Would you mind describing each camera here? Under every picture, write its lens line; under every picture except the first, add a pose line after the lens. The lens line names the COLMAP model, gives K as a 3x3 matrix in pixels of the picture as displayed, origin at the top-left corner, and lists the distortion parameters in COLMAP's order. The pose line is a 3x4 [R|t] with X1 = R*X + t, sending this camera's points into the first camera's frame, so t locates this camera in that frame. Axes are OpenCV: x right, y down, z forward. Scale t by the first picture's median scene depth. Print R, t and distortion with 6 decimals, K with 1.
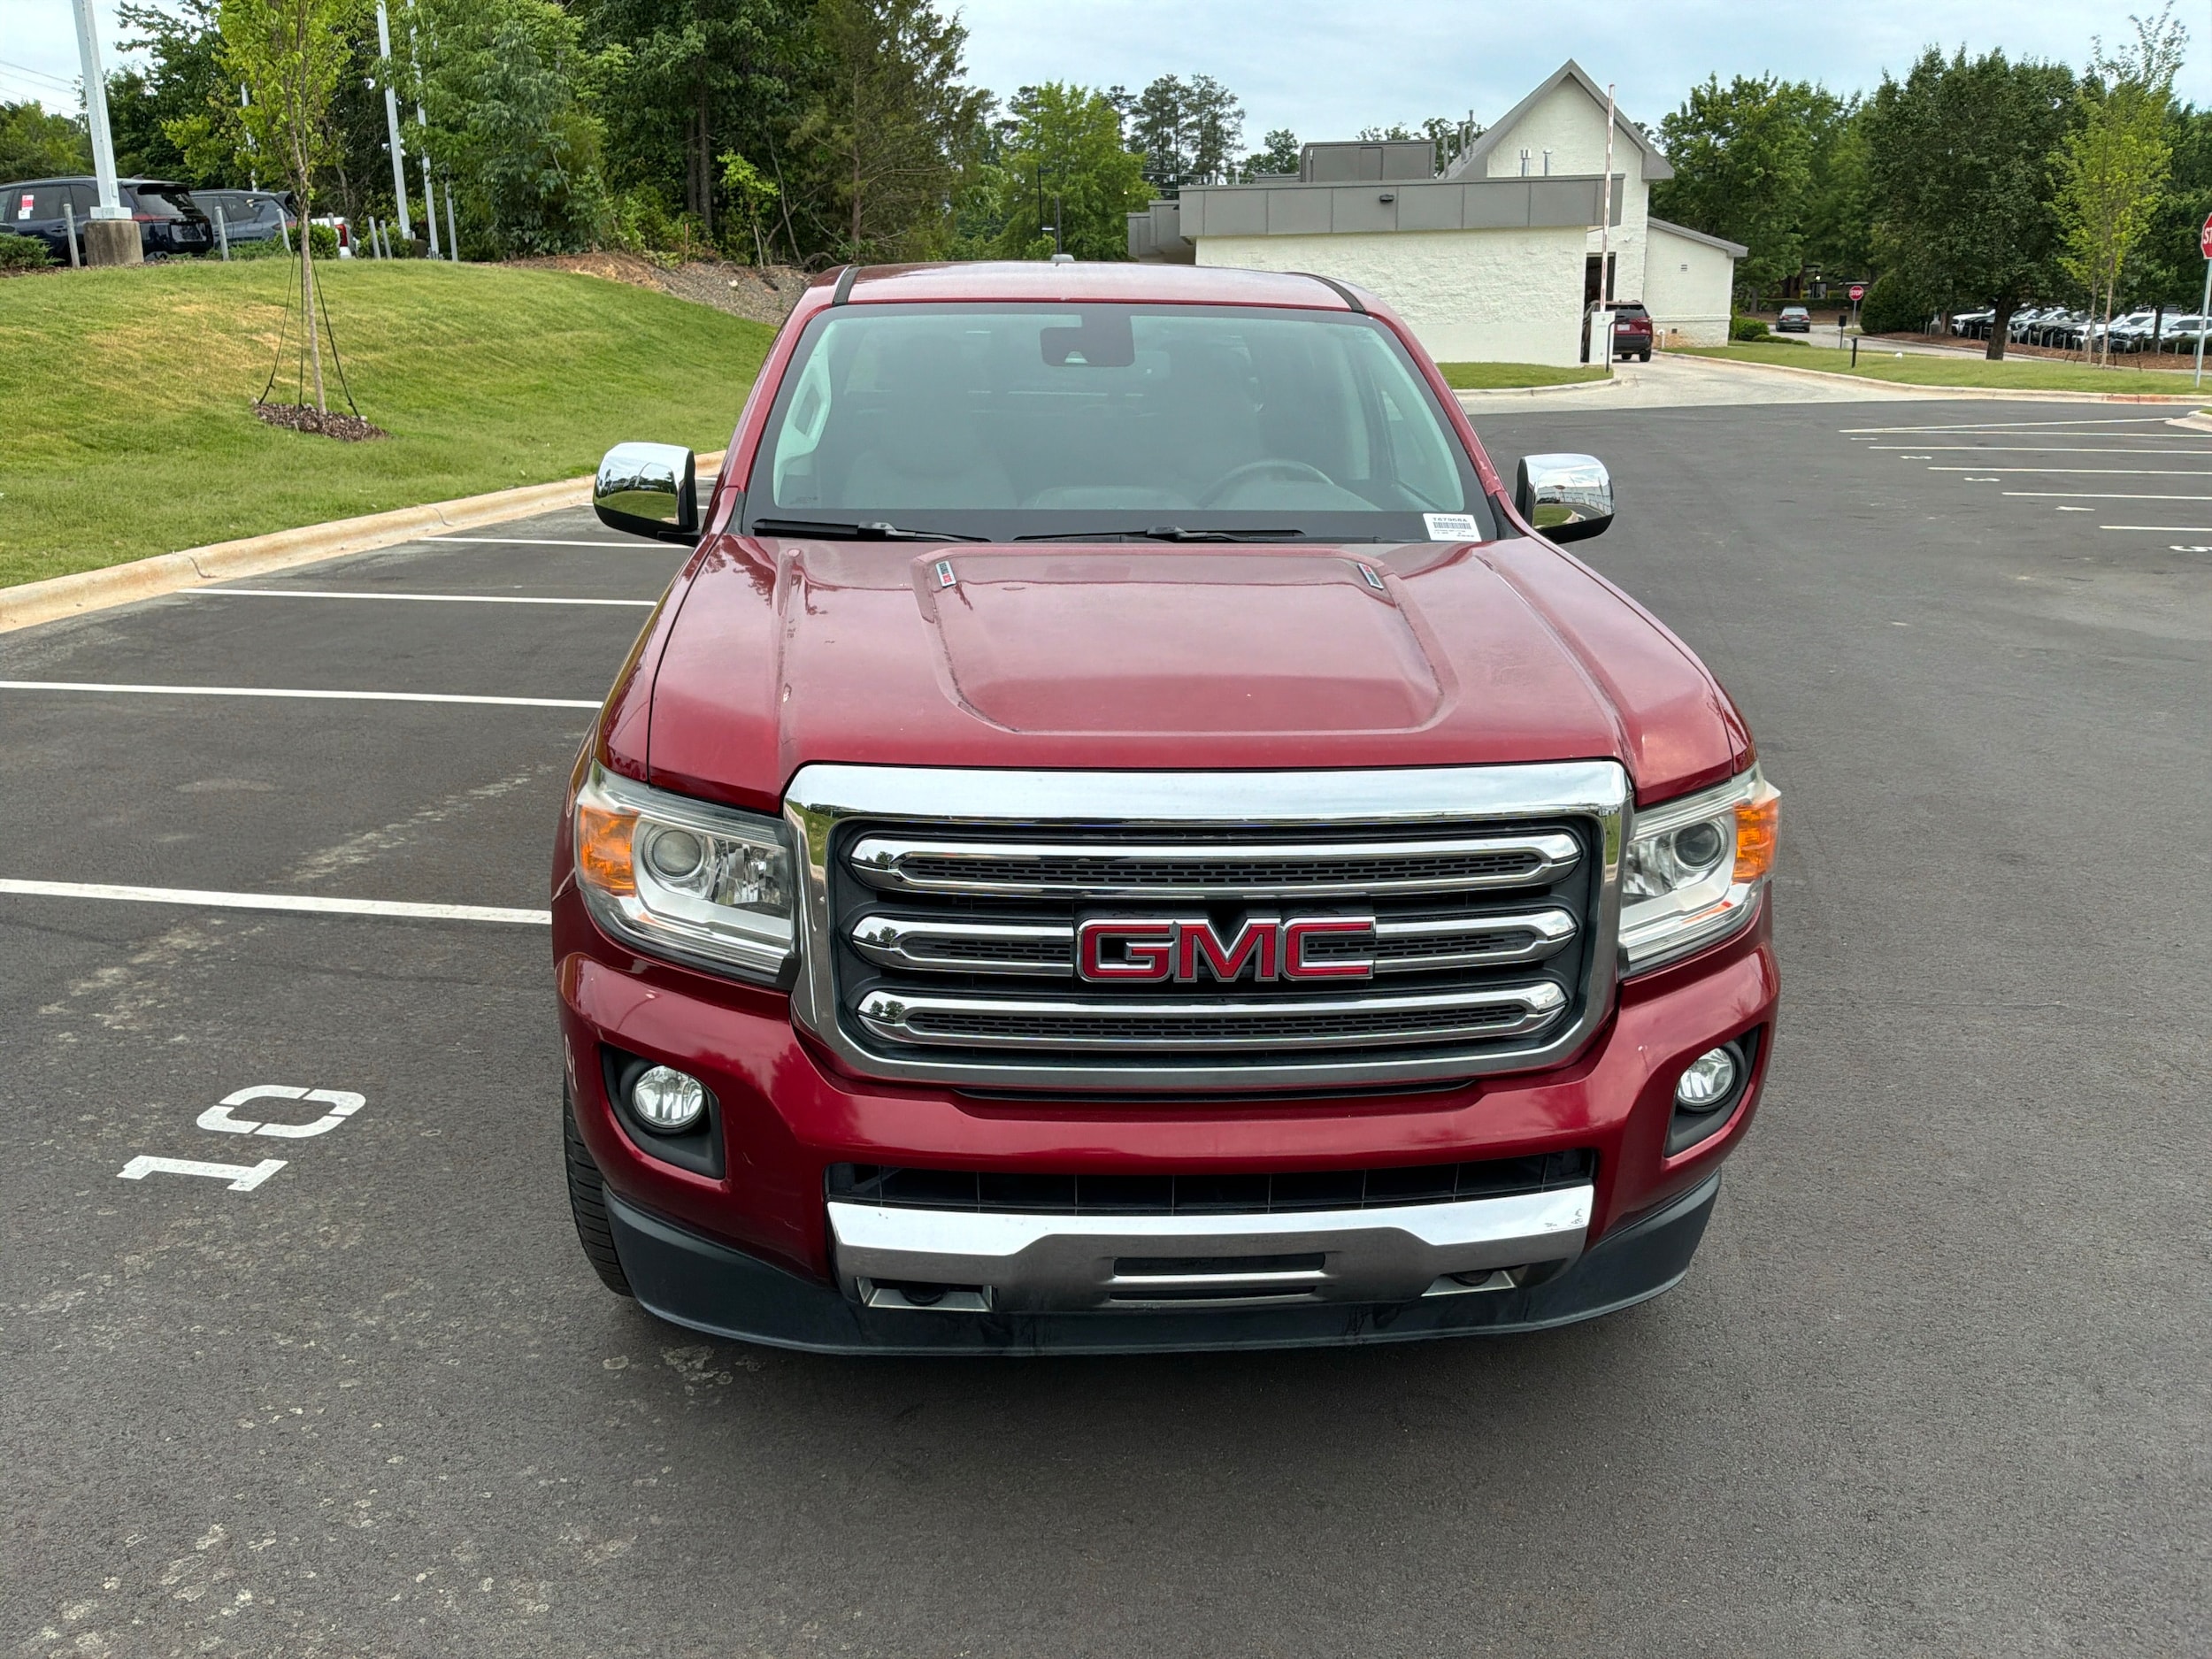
lens RADIAL K [[1884.6, 0, 1106.0], [0, 1884.6, 829.5], [0, 0, 1]] dist [0.072962, -0.170087]
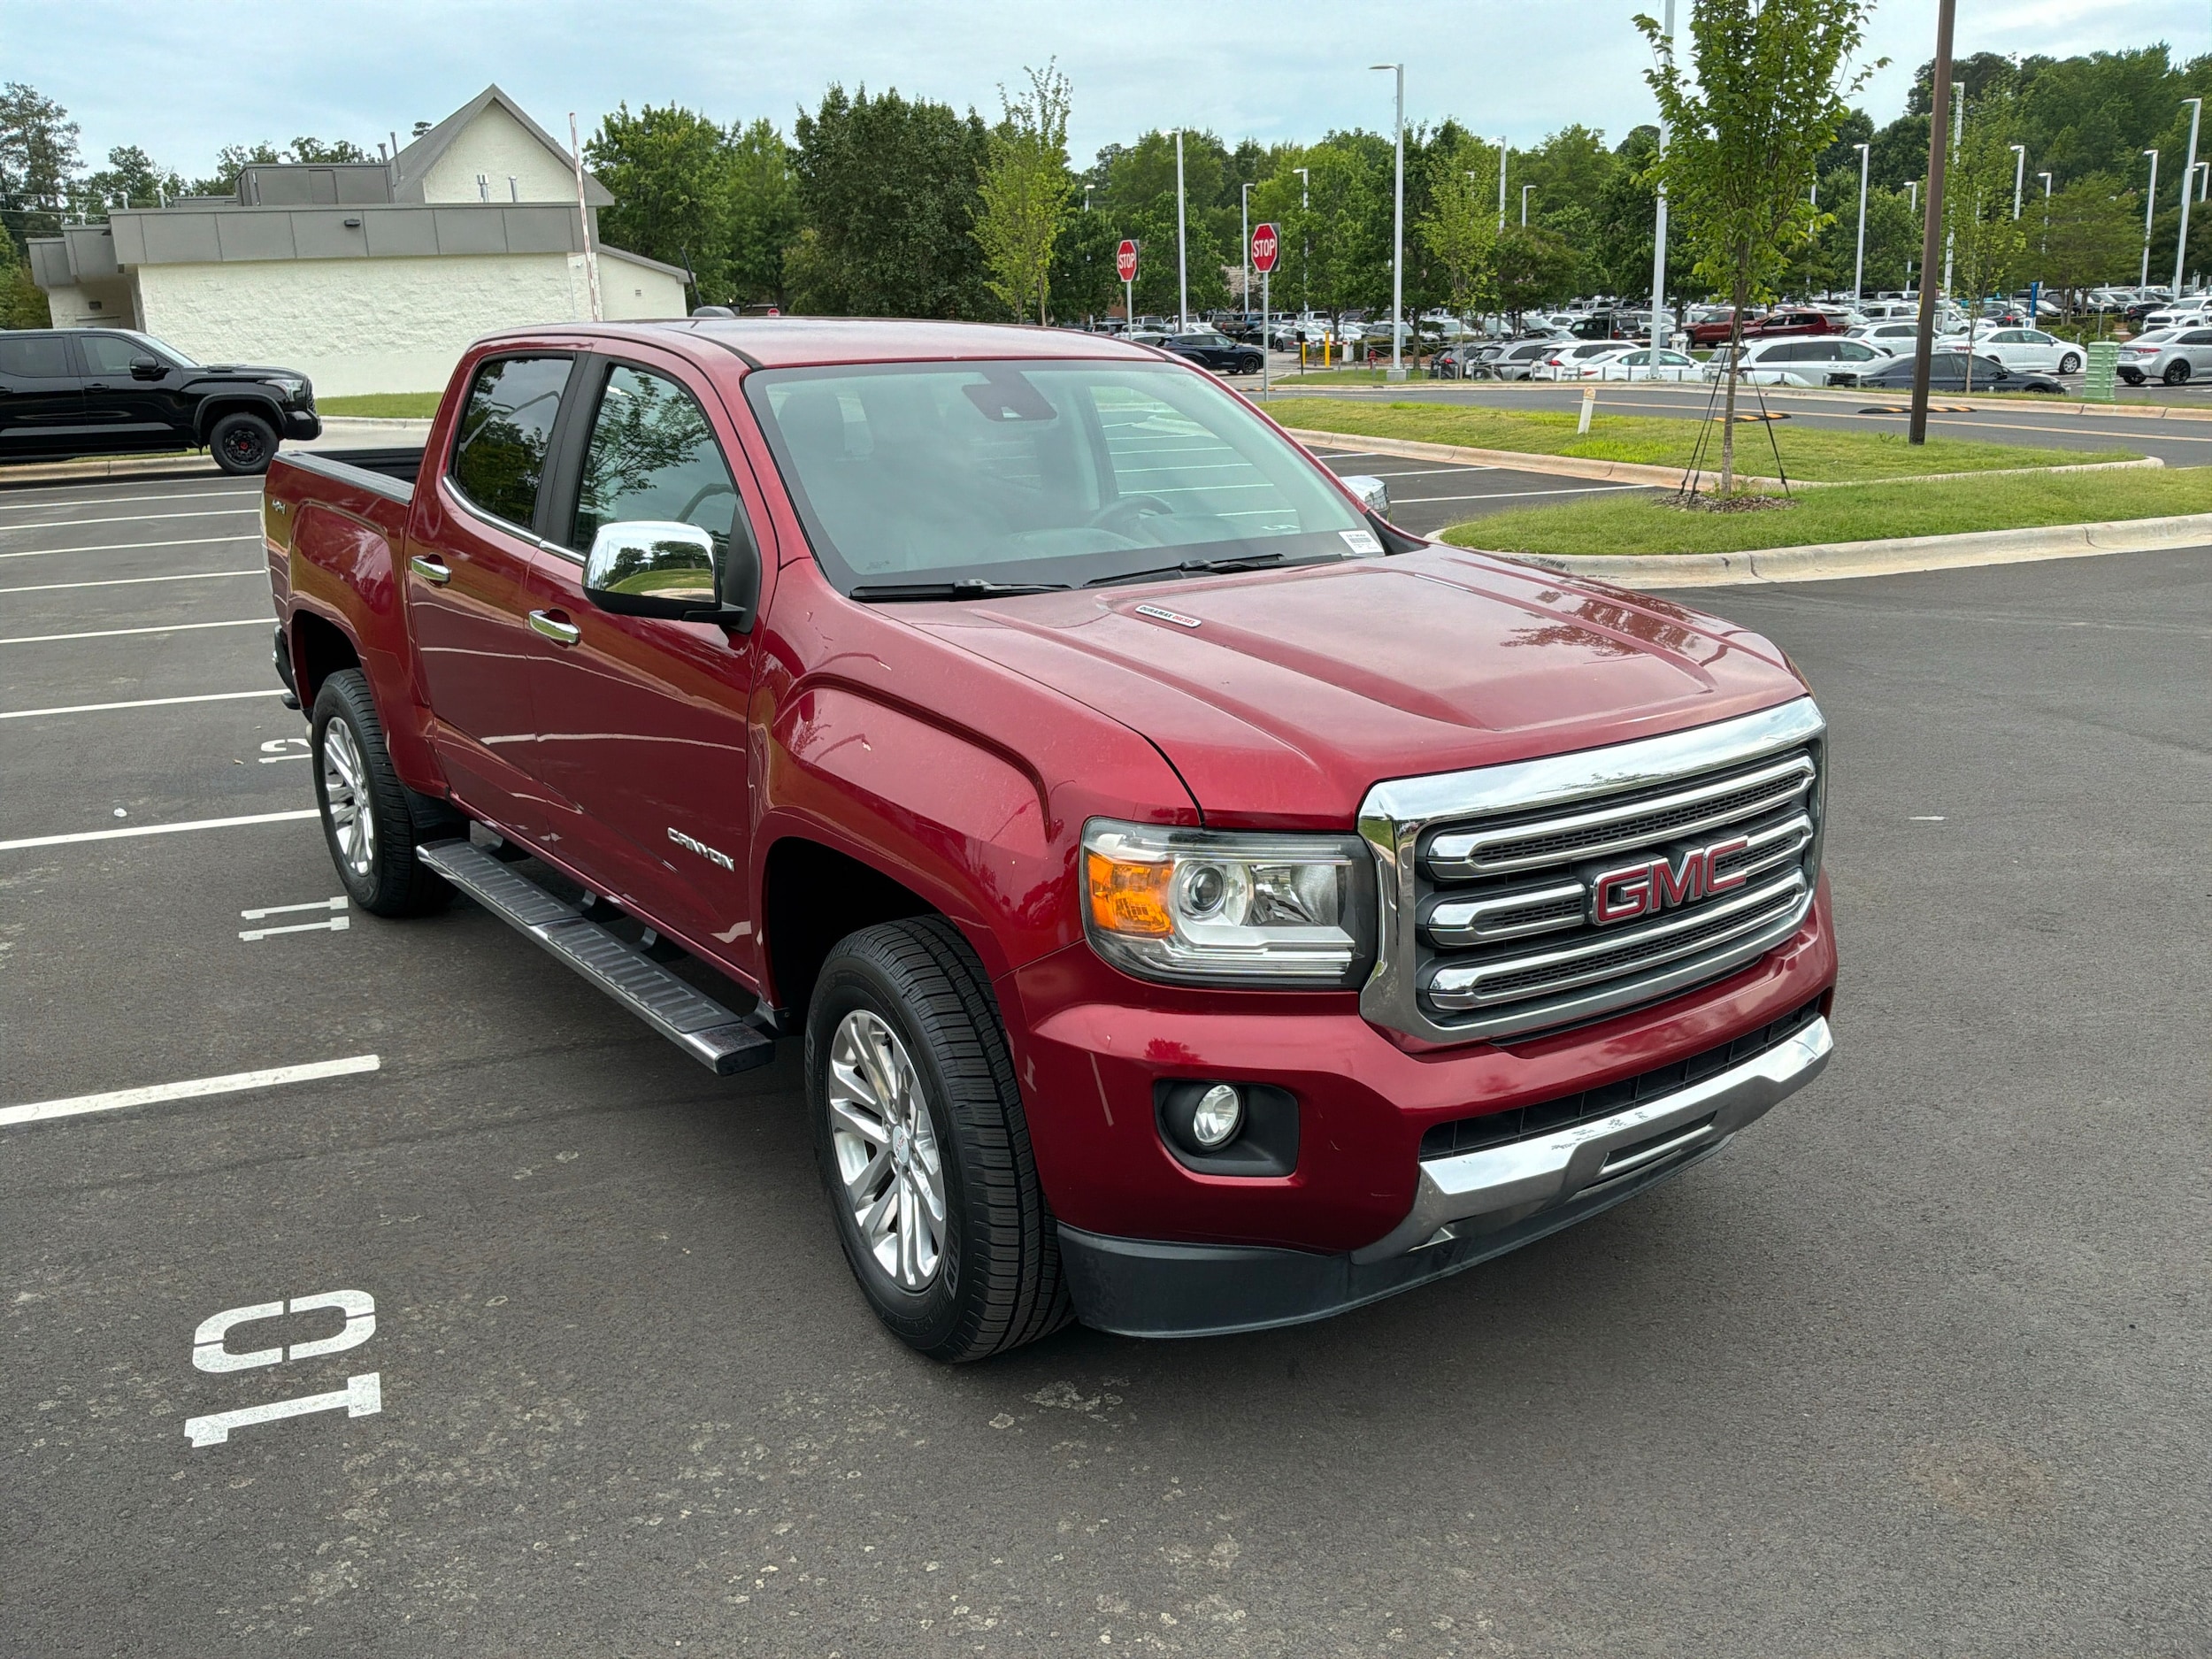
lens RADIAL K [[1893.8, 0, 1106.0], [0, 1893.8, 829.5], [0, 0, 1]] dist [0.086947, -0.180222]
pose [[0.845662, -0.155143, 0.510673, -0.076163], [0.161425, 0.986355, 0.032339, -0.006035], [-0.508722, 0.055087, 0.859167, 0.009148]]
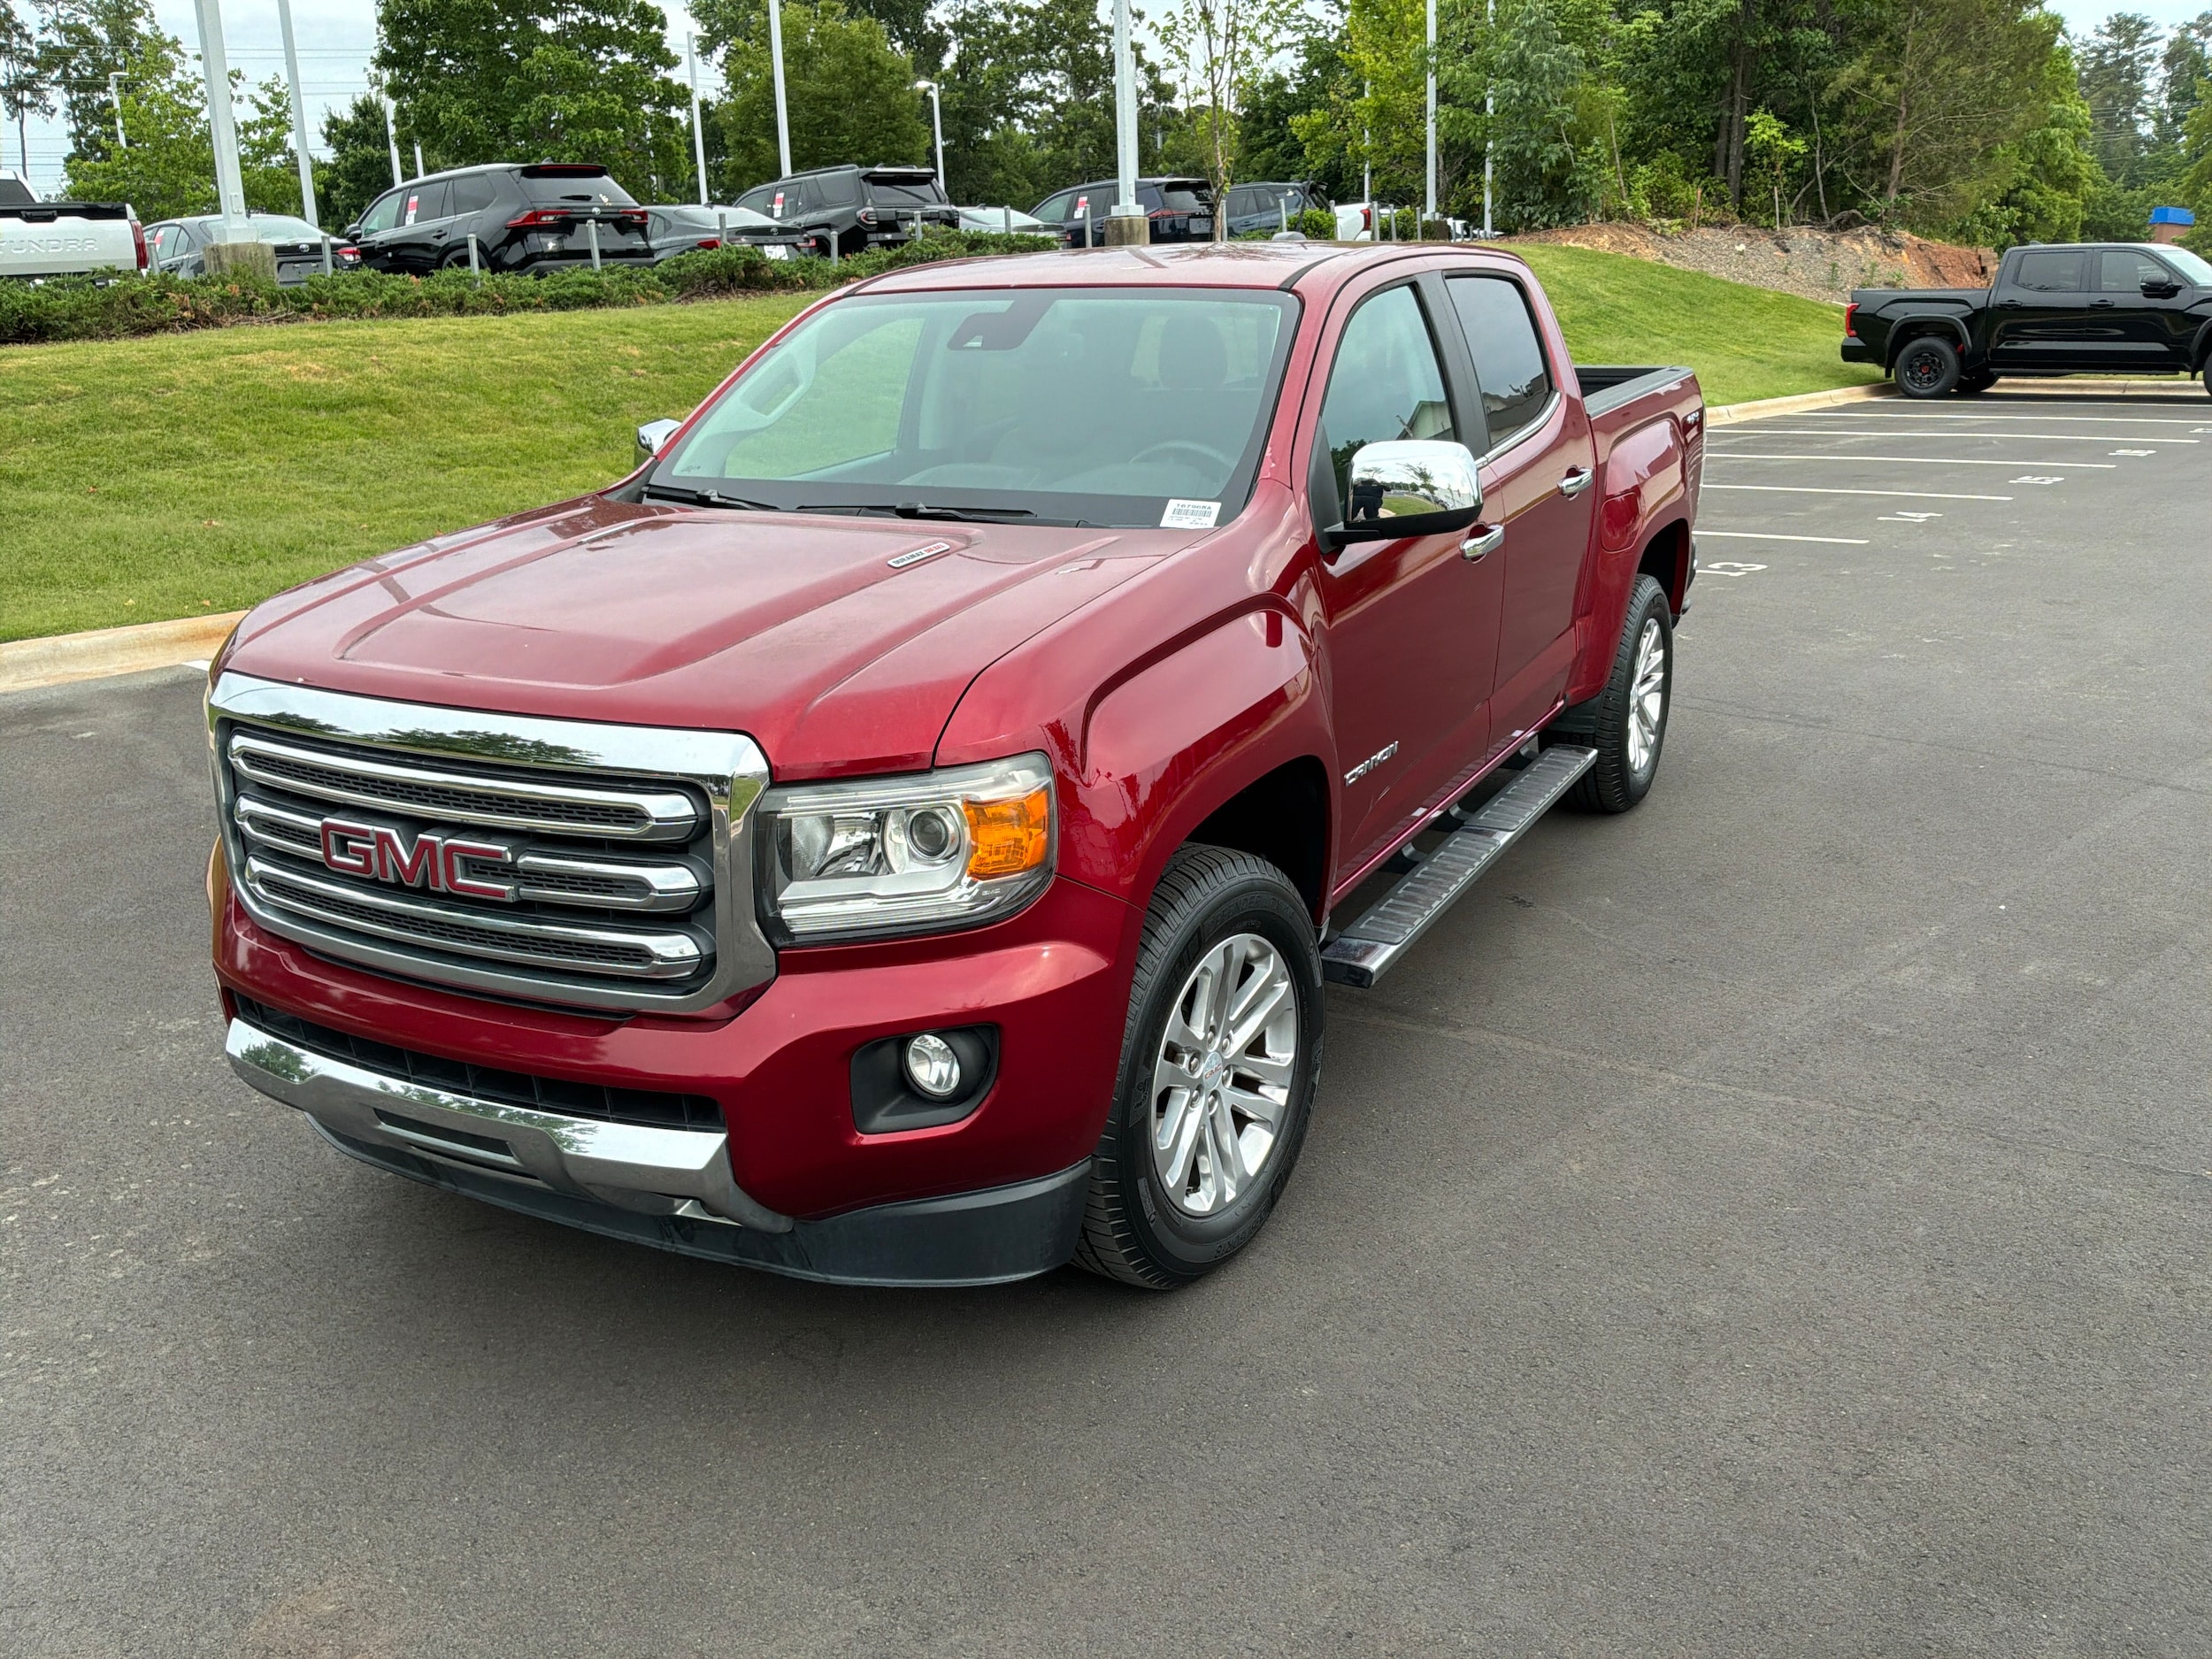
lens RADIAL K [[1880.2, 0, 1110.4], [0, 1880.2, 818.5], [0, 0, 1]] dist [0.125838, -0.283551]
pose [[0.834462, 0.122336, -0.537315, 0.090087], [-0.117268, 0.992135, 0.043770, -0.005365], [0.538444, 0.026485, 0.842245, 0.020546]]
